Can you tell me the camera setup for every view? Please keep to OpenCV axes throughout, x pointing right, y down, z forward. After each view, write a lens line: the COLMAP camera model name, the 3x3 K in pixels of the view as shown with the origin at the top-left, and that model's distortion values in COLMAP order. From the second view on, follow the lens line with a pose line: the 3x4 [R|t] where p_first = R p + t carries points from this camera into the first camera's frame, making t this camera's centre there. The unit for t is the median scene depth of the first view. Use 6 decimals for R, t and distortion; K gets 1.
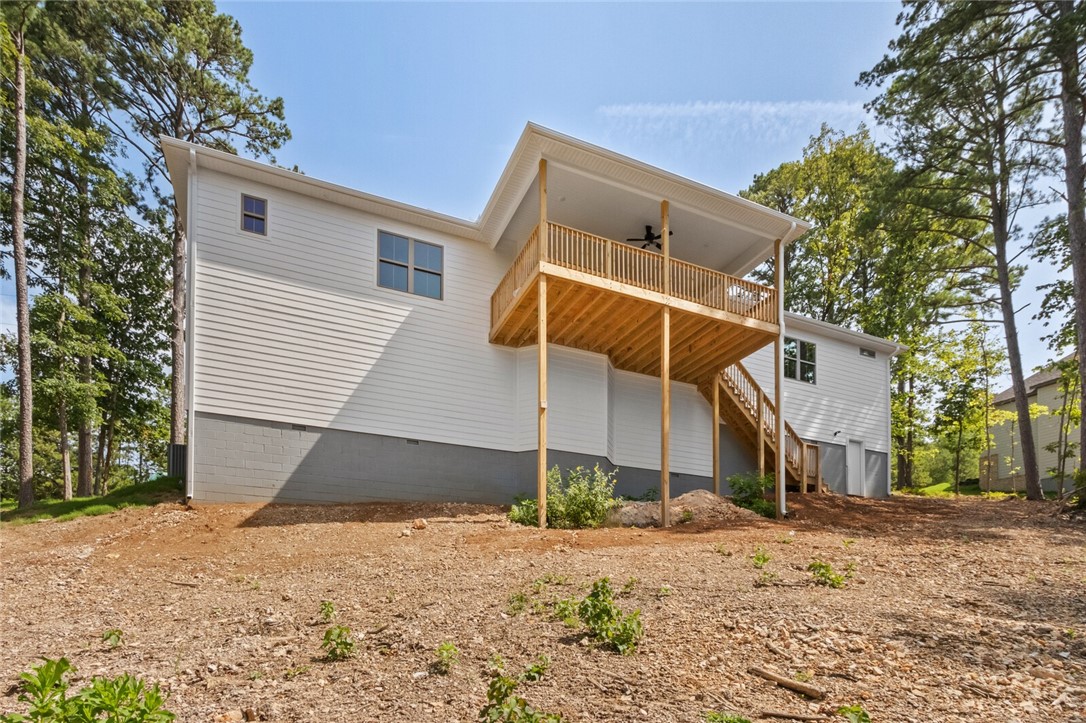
lens RADIAL K [[502.5, 0, 543.0], [0, 502.5, 361.5], [0, 0, 1]] dist [-0.000524, -0.000113]
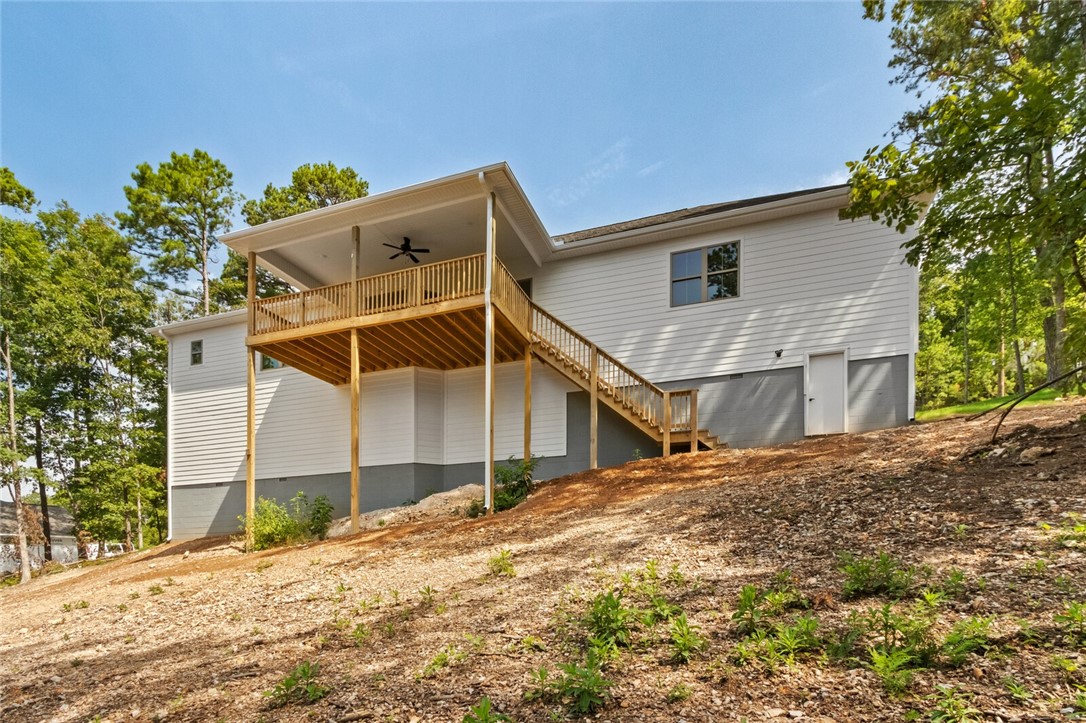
lens RADIAL K [[502.5, 0, 543.0], [0, 502.5, 361.5], [0, 0, 1]] dist [-0.000524, -0.000113]
pose [[0.770843, -0.297909, -0.563073, 1.096879], [0.281330, 0.952245, -0.118673, 0.213776], [0.571537, -0.066931, 0.817842, 0.337021]]
